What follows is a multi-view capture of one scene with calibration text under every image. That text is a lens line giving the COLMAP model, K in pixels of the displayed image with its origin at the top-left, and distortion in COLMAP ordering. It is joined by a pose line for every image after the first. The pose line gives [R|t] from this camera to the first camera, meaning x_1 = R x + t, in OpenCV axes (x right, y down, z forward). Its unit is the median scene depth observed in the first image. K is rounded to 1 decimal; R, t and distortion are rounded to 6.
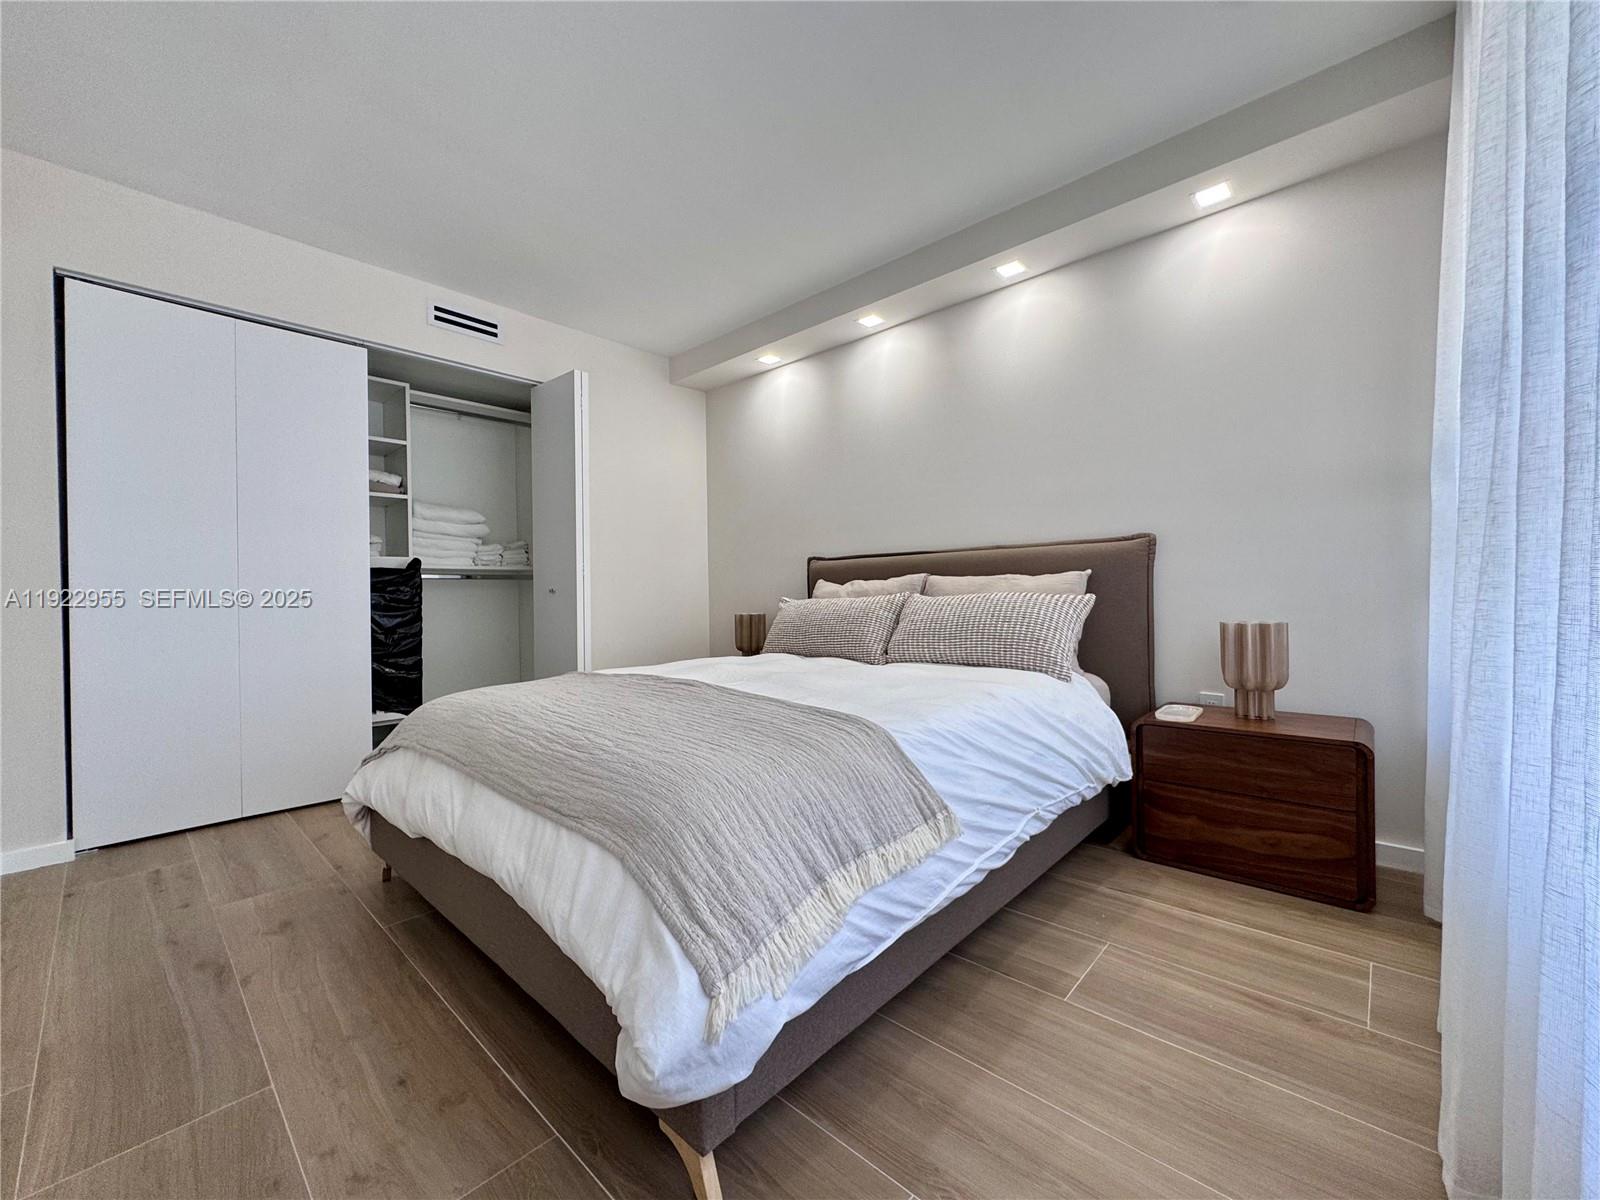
lens RADIAL K [[635.5, 0, 803.7], [0, 635.5, 601.5], [0, 0, 1]] dist [0.001783, 0.000048]
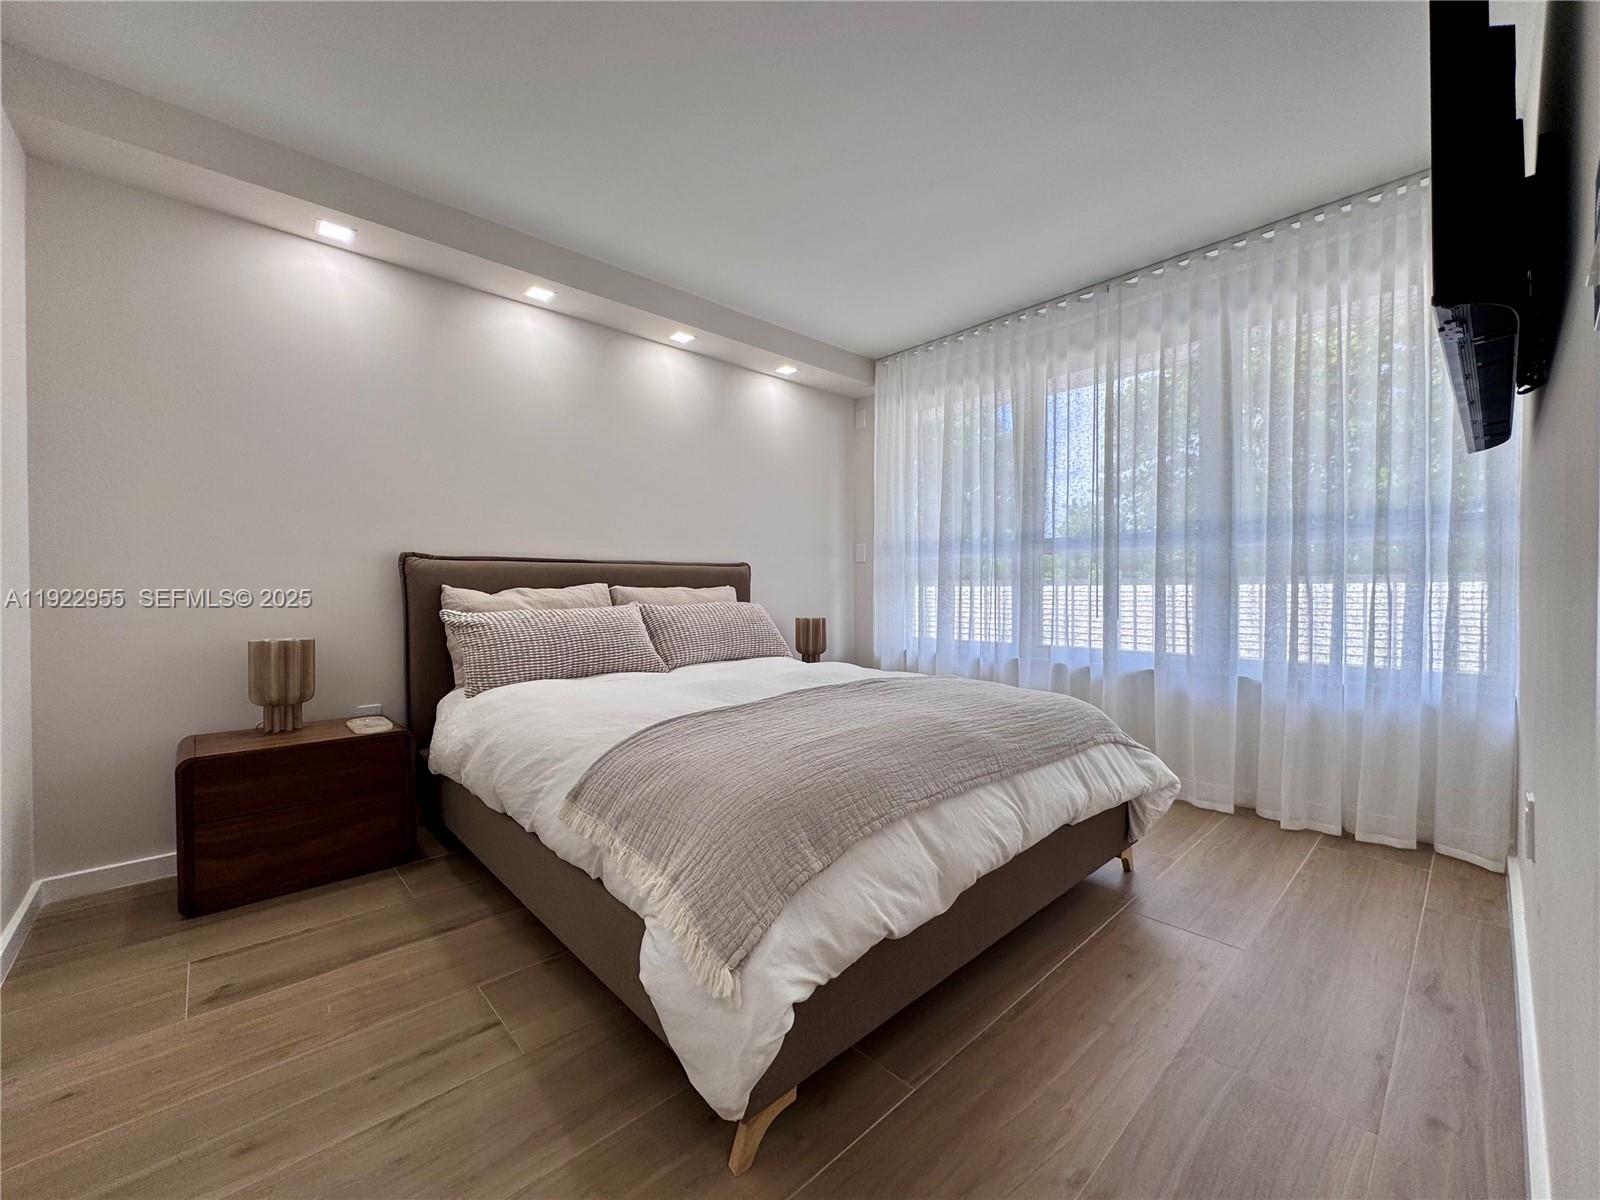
lens RADIAL K [[635.5, 0, 804.1], [0, 635.5, 602.4], [0, 0, 1]] dist [0.001783, 0.000048]
pose [[0.081745, -0.006420, 0.996633, -0.706762], [0.017605, 0.999833, 0.004997, -0.011703], [-0.996498, 0.017137, 0.081844, 0.549548]]
